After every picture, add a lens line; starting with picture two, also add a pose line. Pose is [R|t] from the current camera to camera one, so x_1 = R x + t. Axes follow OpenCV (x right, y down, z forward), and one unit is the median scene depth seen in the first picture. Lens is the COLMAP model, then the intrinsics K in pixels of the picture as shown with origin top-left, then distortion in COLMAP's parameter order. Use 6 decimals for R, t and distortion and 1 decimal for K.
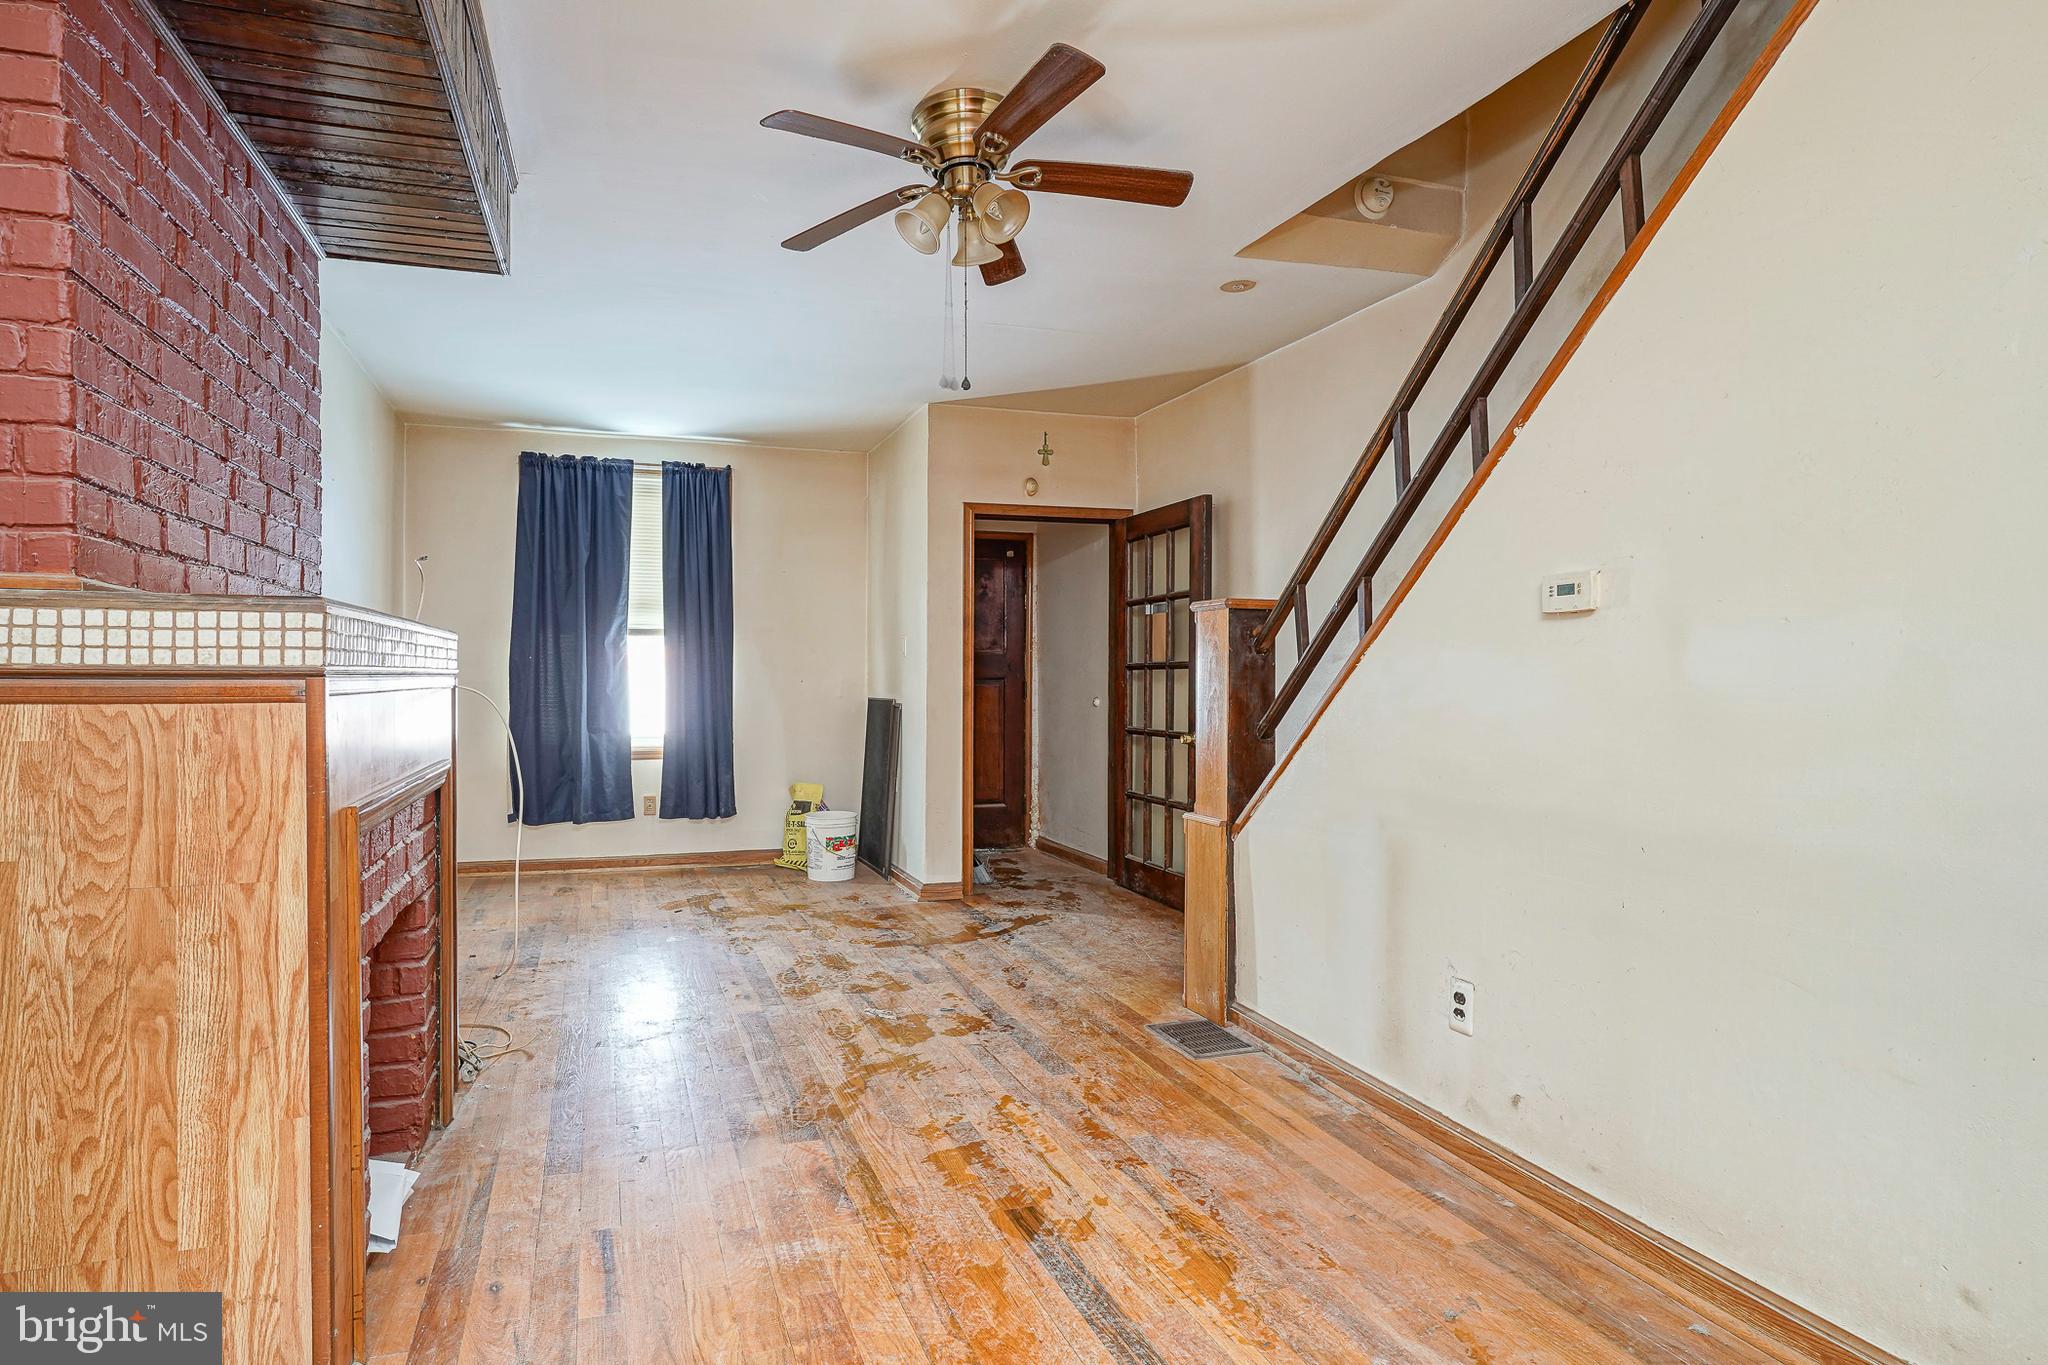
lens RADIAL K [[1038.7, 0, 885.0], [0, 1038.7, 677.2], [0, 0, 1]] dist [-0.014306, 0.006038]
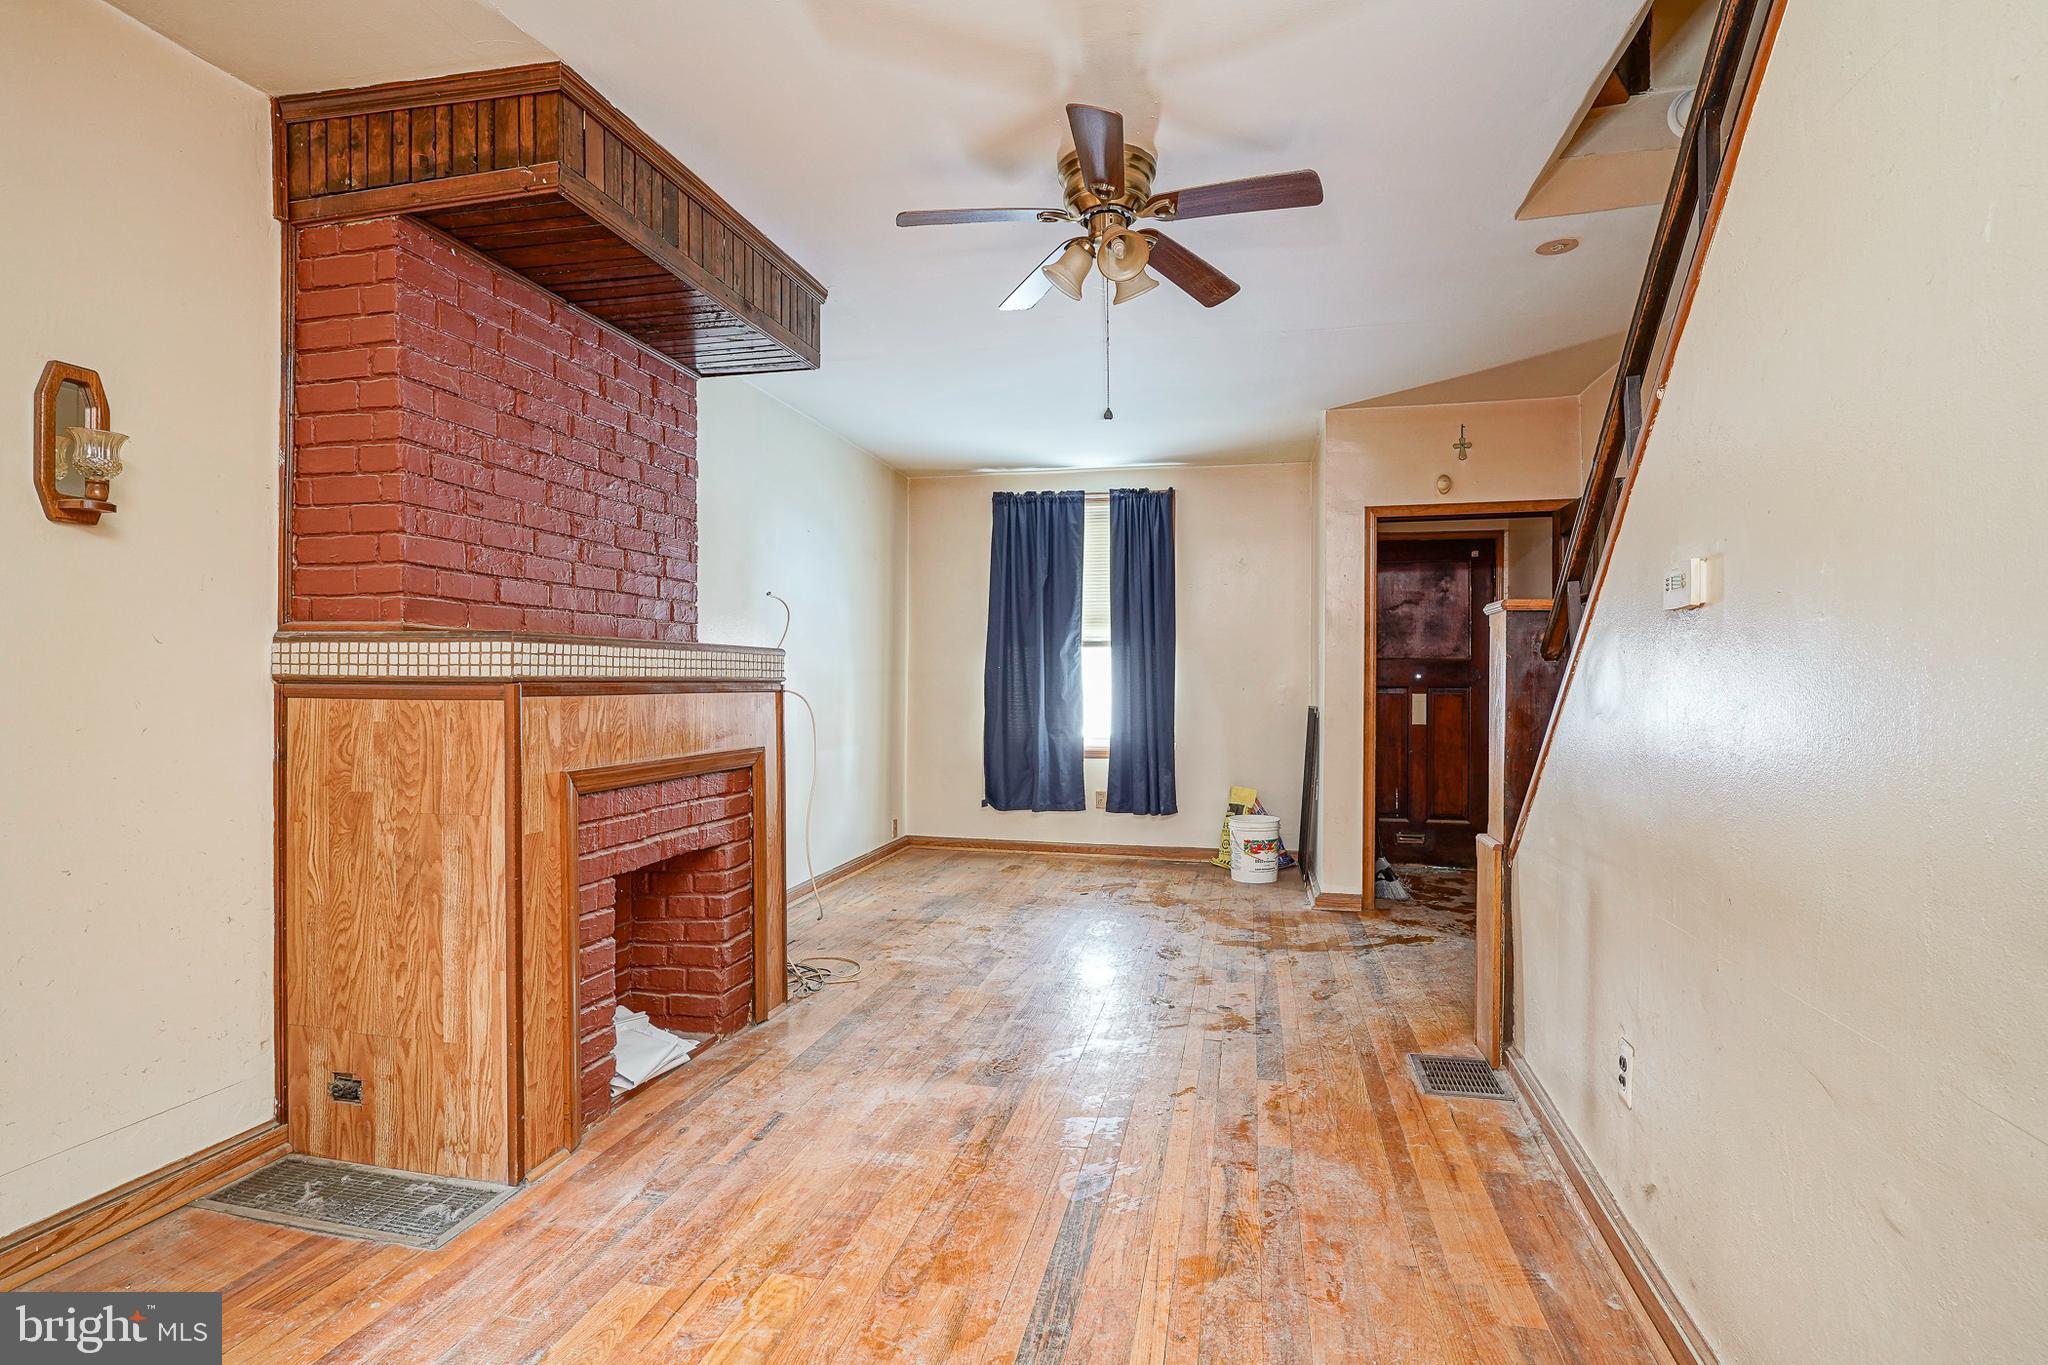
lens RADIAL K [[997.7, 0, 1017.5], [0, 997.7, 688.1], [0, 0, 1]] dist [-0.015191, 0.004838]
pose [[0.879400, 0.004796, -0.476060, 0.368920], [-0.003074, 0.999986, 0.004396, -0.001149], [0.476074, -0.002402, 0.879402, 0.031479]]
